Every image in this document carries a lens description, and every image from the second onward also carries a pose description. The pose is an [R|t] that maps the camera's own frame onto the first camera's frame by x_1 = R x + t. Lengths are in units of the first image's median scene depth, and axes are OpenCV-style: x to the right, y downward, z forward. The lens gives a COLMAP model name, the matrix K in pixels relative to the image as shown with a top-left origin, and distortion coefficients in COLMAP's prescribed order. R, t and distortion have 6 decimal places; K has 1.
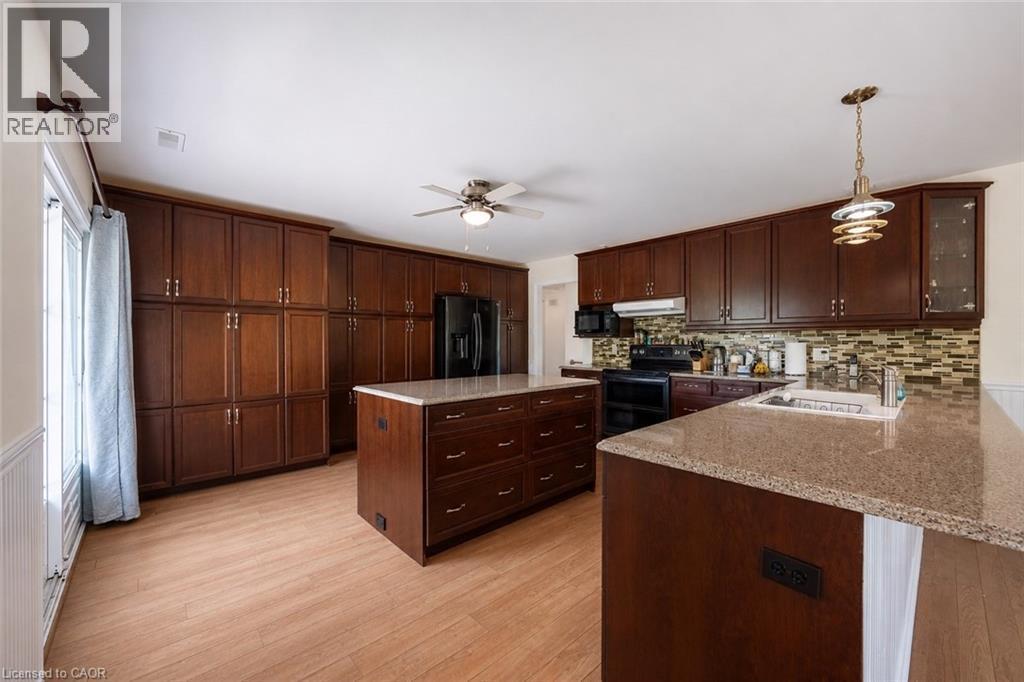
lens RADIAL K [[398.0, 0, 515.6], [0, 398.0, 341.0], [0, 0, 1]] dist [0.001637, 0.000061]
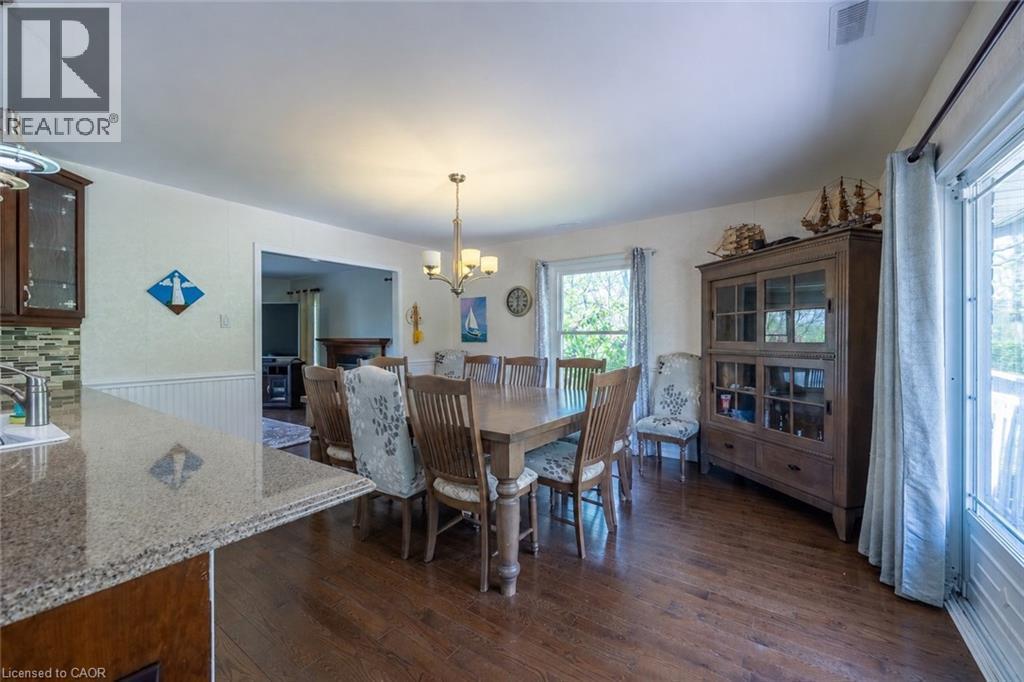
lens RADIAL K [[398.0, 0, 517.4], [0, 398.0, 339.9], [0, 0, 1]] dist [0.001637, 0.000061]
pose [[-0.225986, -0.001560, 0.974129, -0.018362], [0.009414, 0.999949, 0.003785, 0.003190], [-0.974085, 0.010026, -0.225960, 0.184558]]
